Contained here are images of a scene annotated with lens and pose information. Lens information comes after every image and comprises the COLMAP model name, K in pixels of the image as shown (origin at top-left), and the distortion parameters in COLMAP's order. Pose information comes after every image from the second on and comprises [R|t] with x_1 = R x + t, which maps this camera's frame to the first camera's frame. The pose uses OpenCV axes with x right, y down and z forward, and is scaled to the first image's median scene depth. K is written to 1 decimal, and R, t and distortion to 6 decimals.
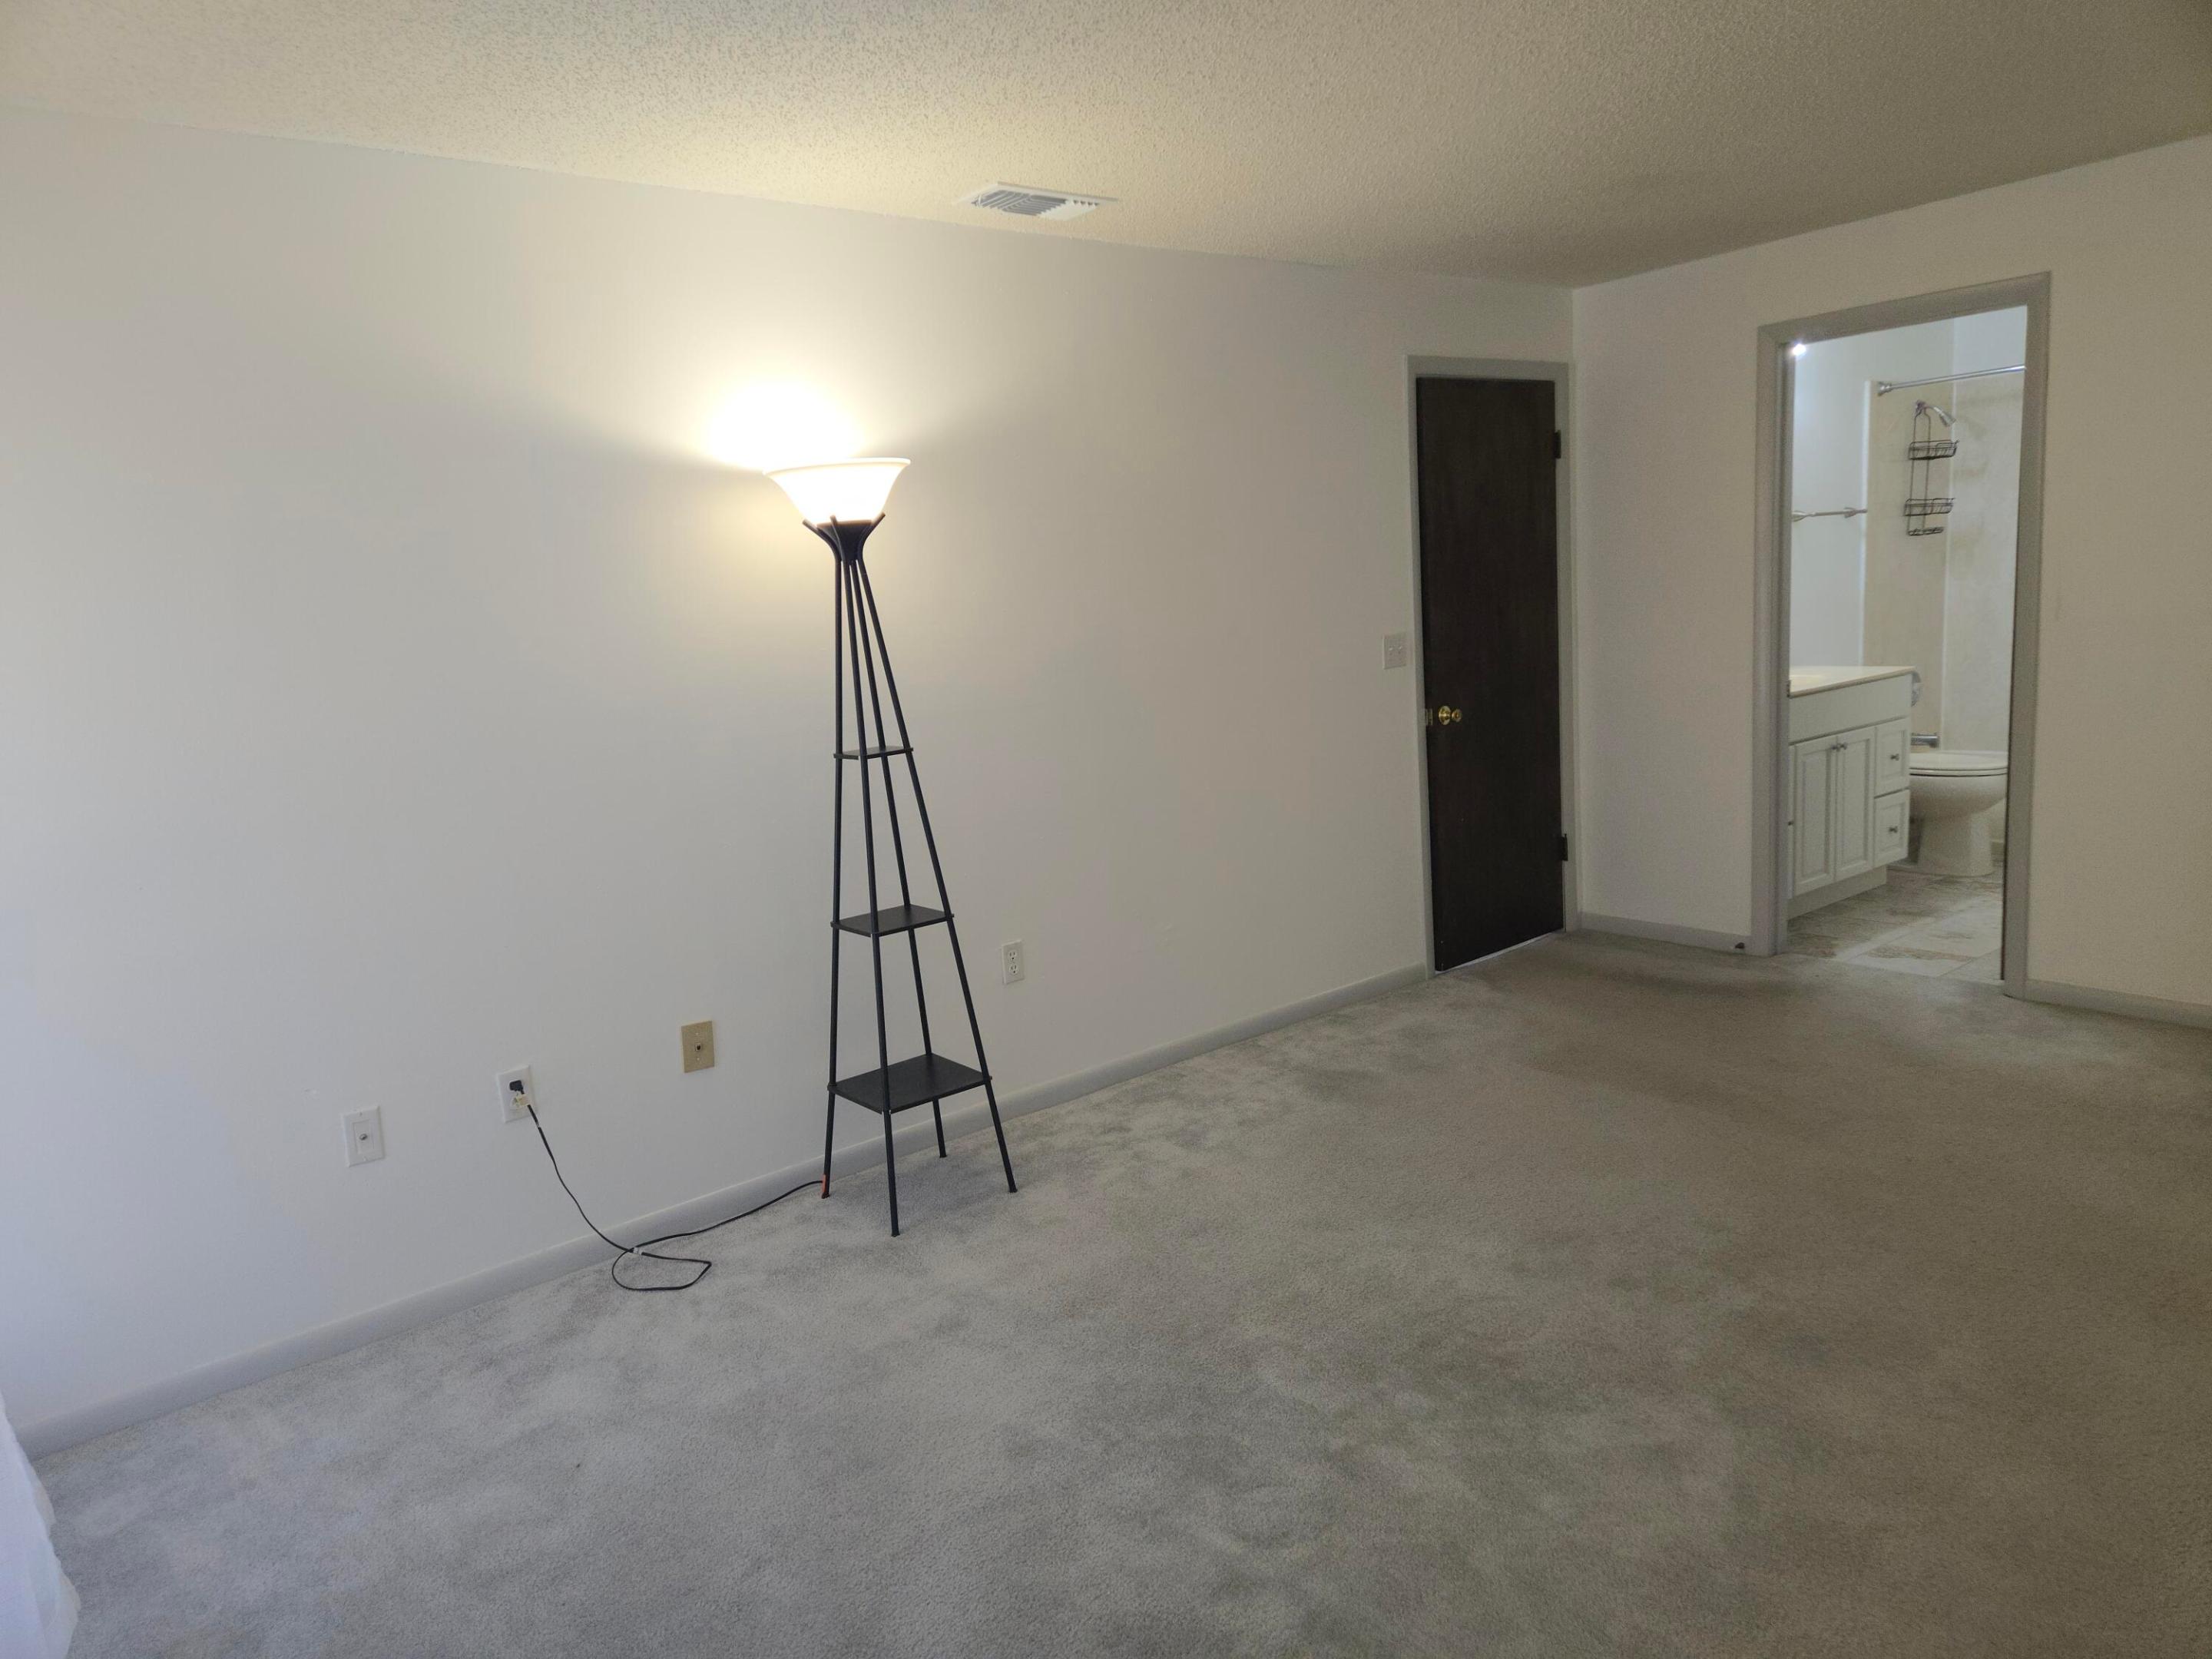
lens RADIAL K [[1461.7, 0, 1122.0], [0, 1461.7, 837.0], [0, 0, 1]] dist [0.087166, -0.073926]
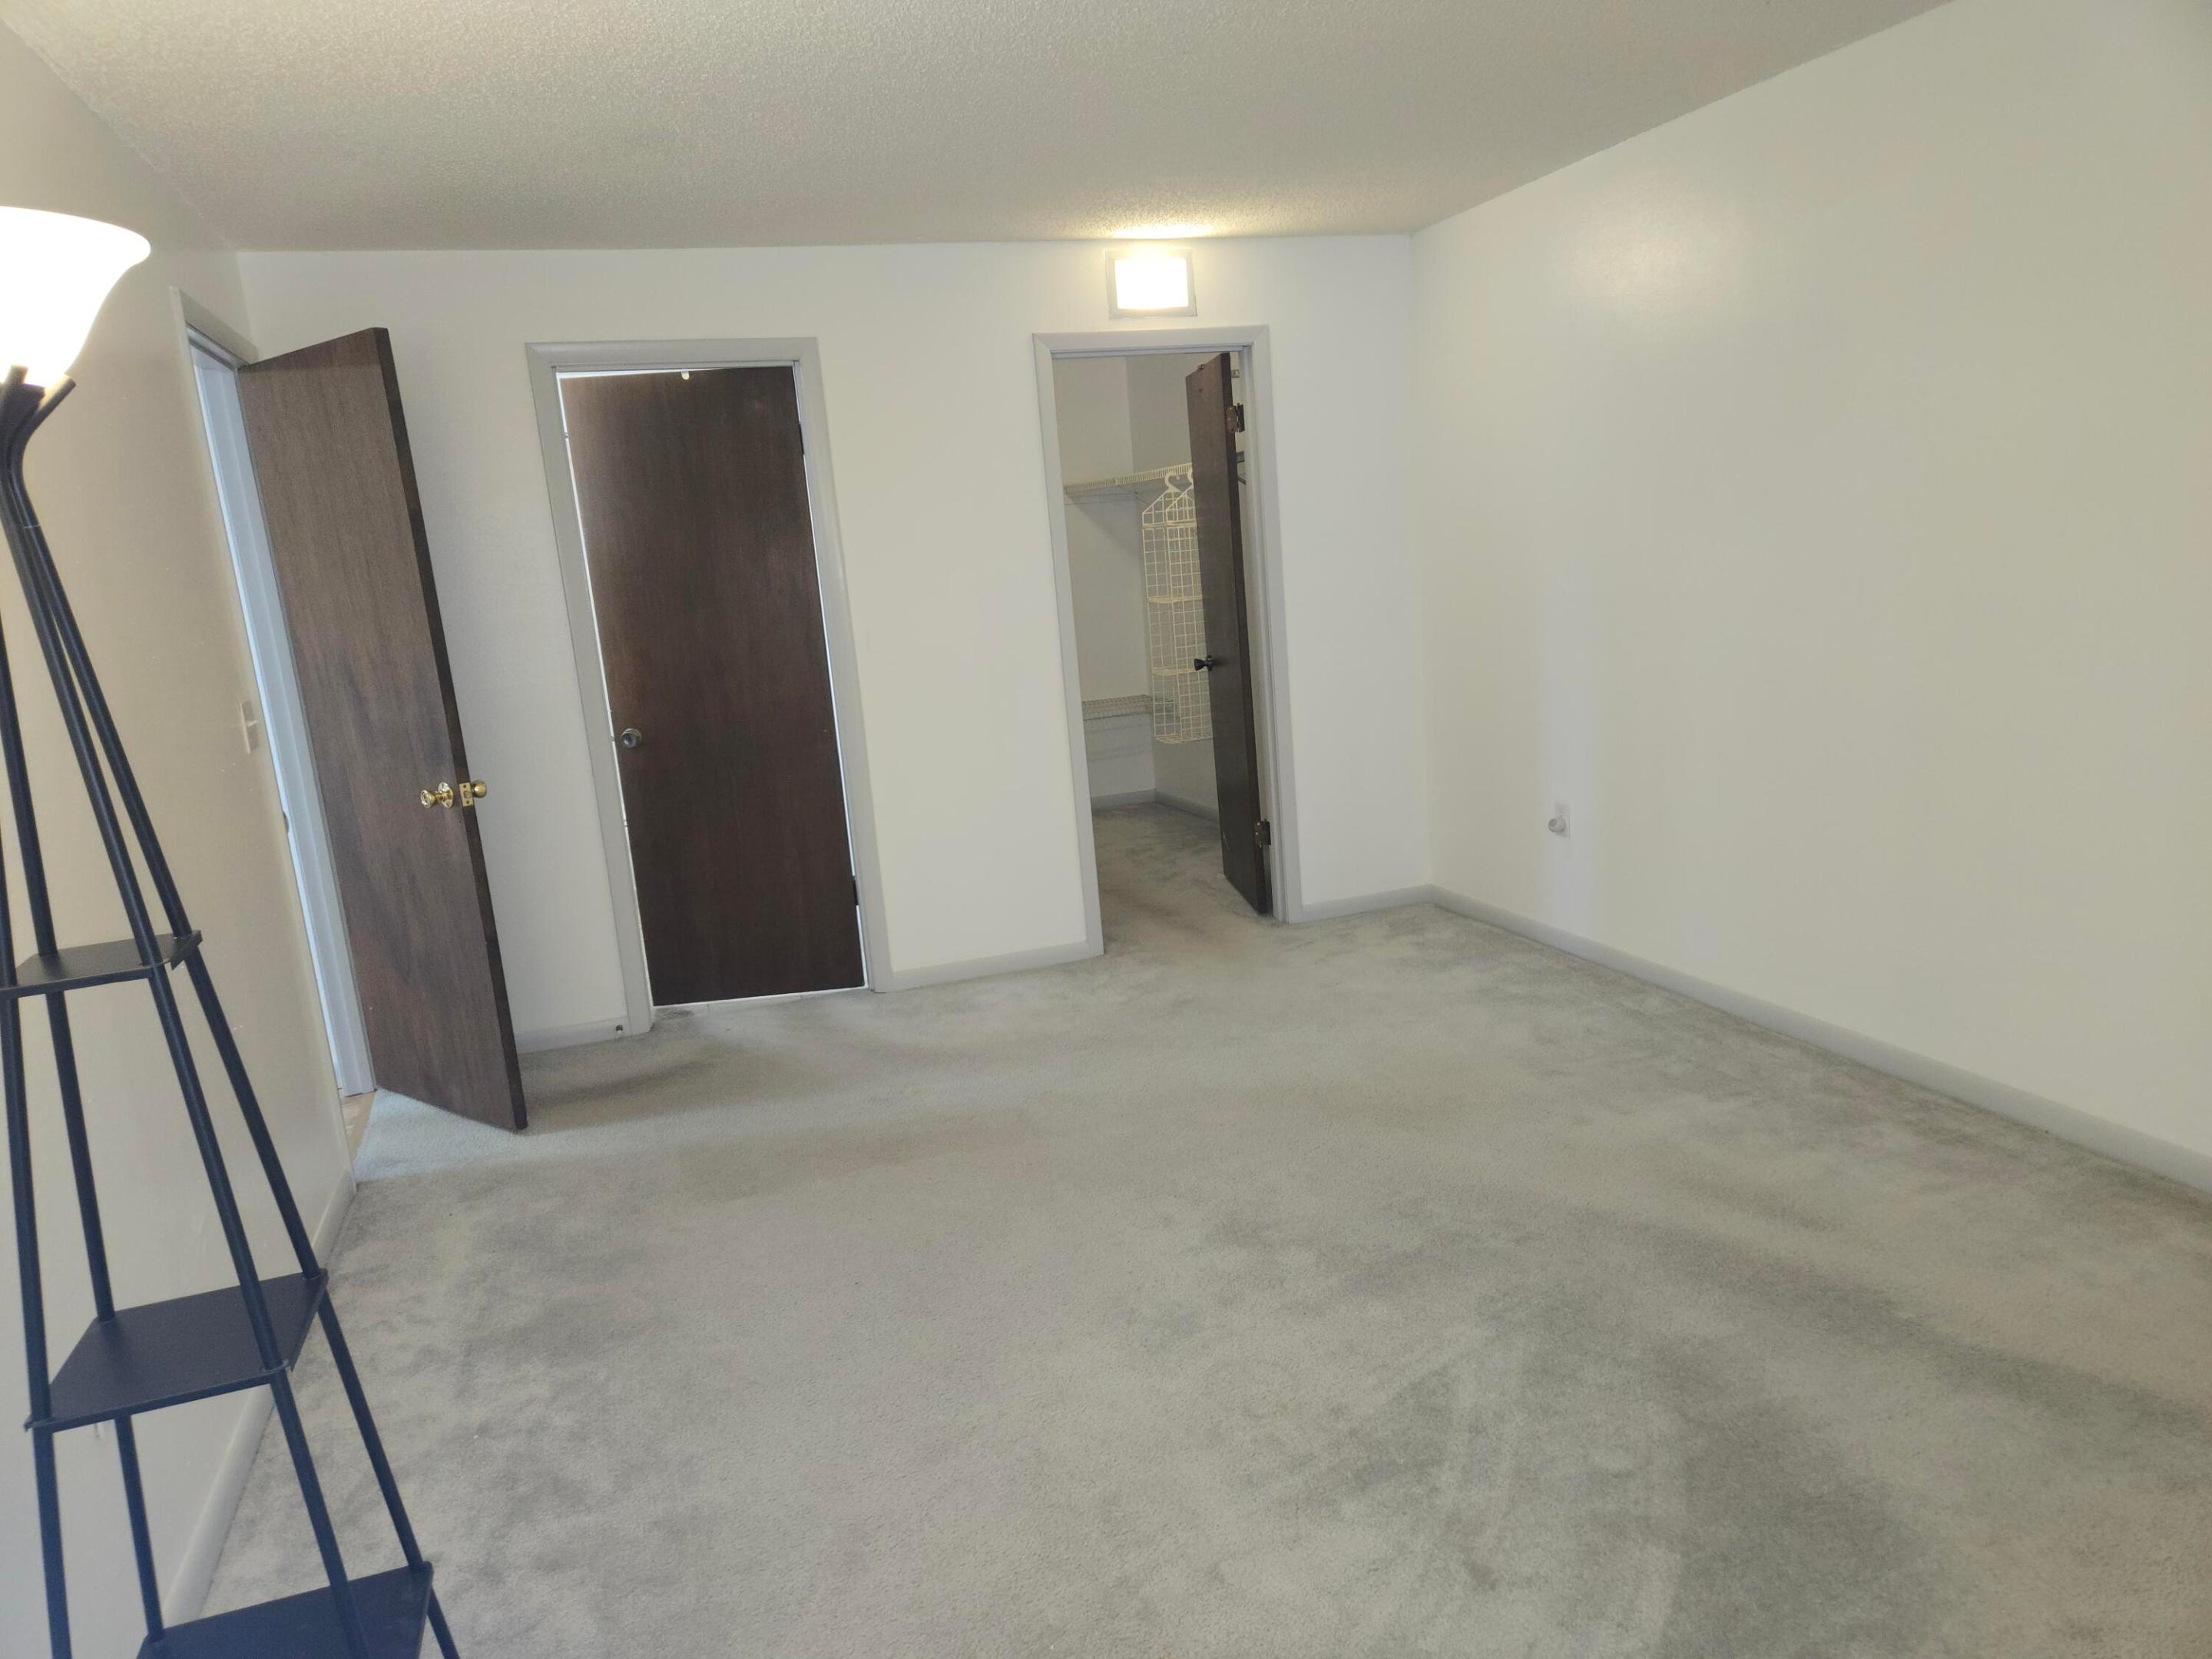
lens RADIAL K [[1461.7, 0, 1122.0], [0, 1461.7, 837.0], [0, 0, 1]] dist [0.087166, -0.073926]
pose [[0.353999, -0.143991, 0.924095, -0.360566], [0.214485, 0.974241, 0.069640, -0.046483], [-0.910319, 0.173552, 0.375764, 0.464773]]
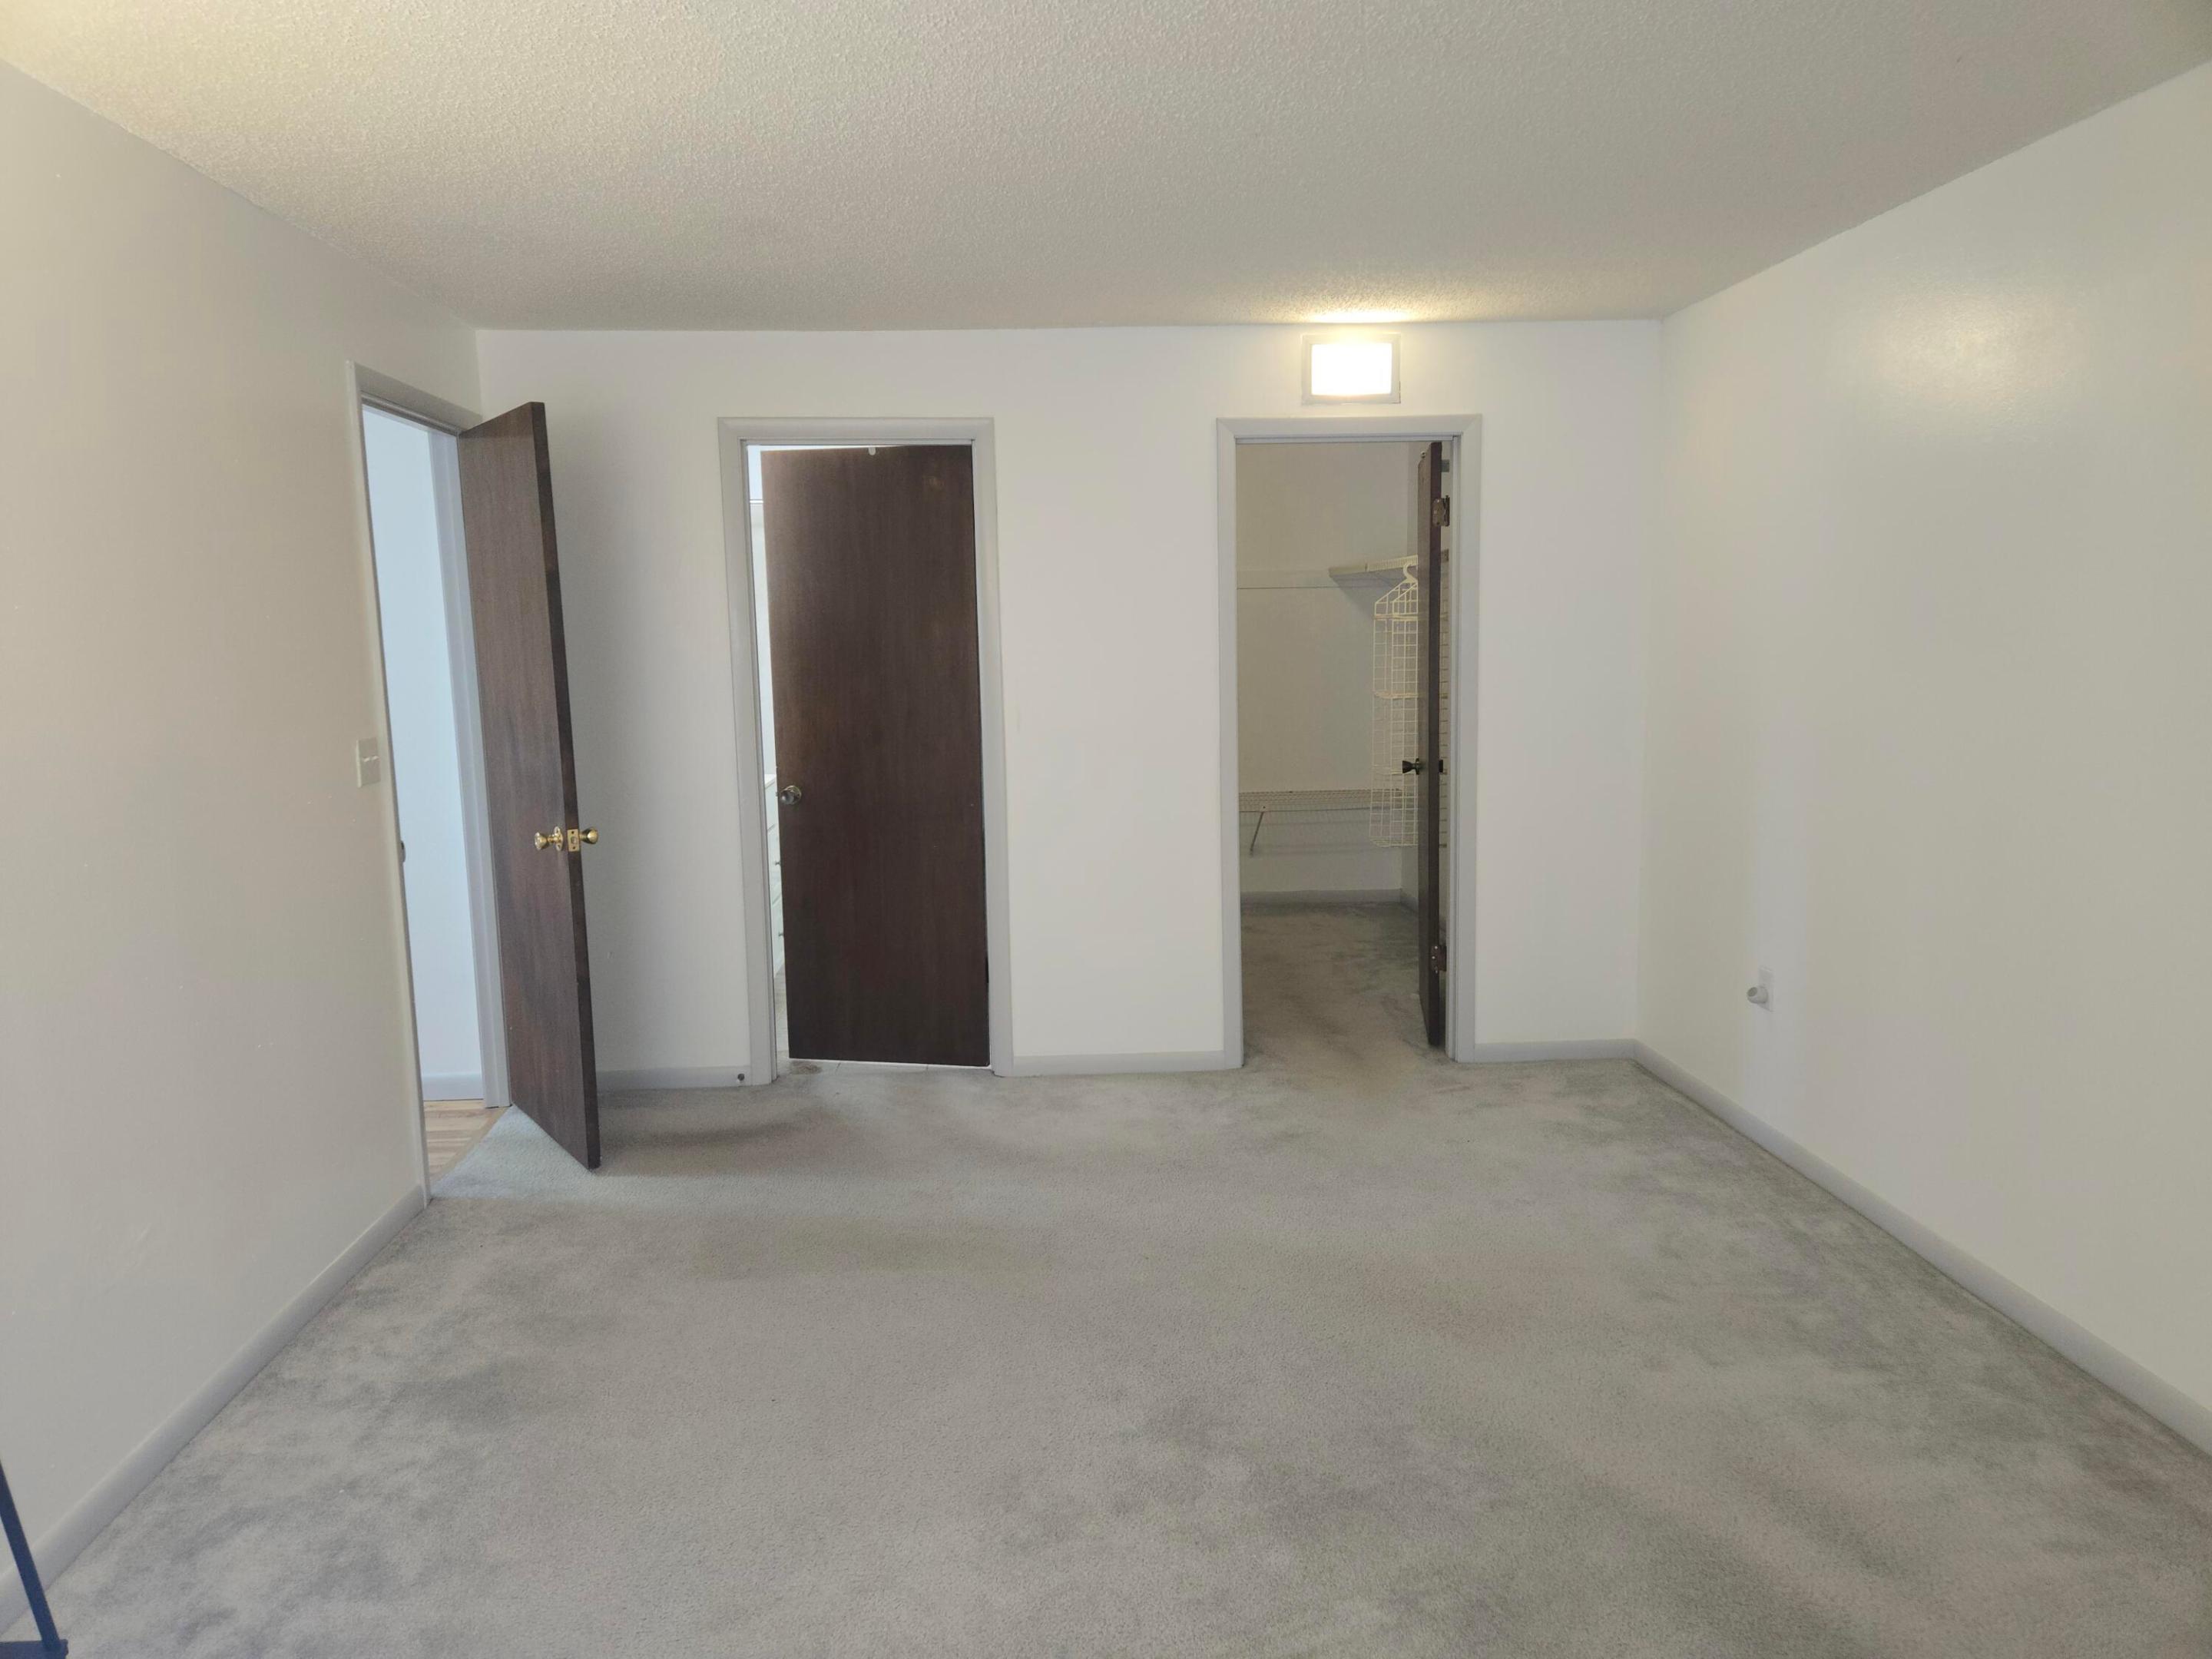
lens RADIAL K [[1471.3, 0, 1104.2], [0, 1471.3, 824.4], [0, 0, 1]] dist [0.080223, -0.061133]
pose [[0.586611, -0.048932, 0.808390, -0.230995], [0.116169, 0.992935, -0.024195, -0.042434], [-0.801494, 0.108103, 0.588150, 0.335434]]
